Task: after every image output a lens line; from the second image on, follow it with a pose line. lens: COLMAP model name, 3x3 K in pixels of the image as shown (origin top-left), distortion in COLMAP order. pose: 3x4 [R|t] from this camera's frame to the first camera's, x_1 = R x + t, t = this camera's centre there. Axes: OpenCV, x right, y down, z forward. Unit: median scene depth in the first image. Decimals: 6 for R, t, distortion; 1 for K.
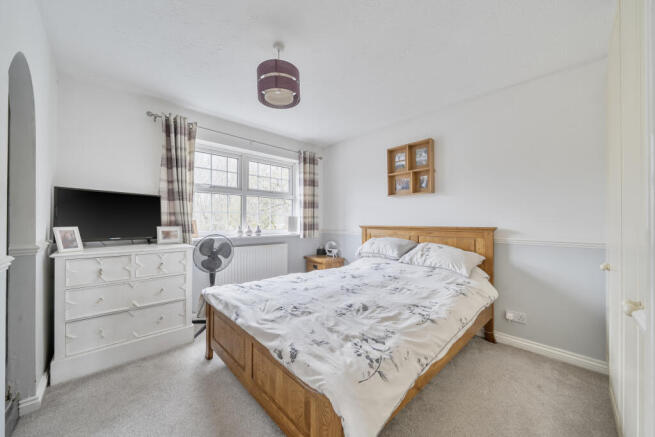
lens RADIAL K [[236.5, 0, 327.5], [0, 236.5, 218.5], [0, 0, 1]] dist [-0.000598, -0.000009]
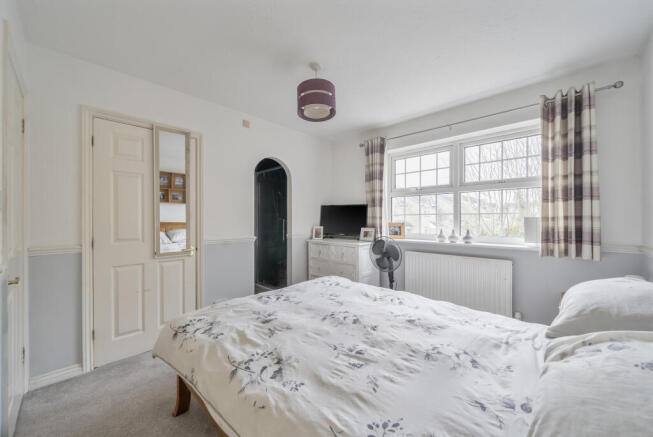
lens RADIAL K [[252.5, 0, 326.5], [0, 252.5, 218.5], [0, 0, 1]] dist [-0.001061, -0.000073]
pose [[0.053888, -0.006501, -0.998526, 0.674136], [0.009152, 0.999940, -0.006017, -0.009749], [0.998505, -0.008814, 0.053944, 0.689434]]
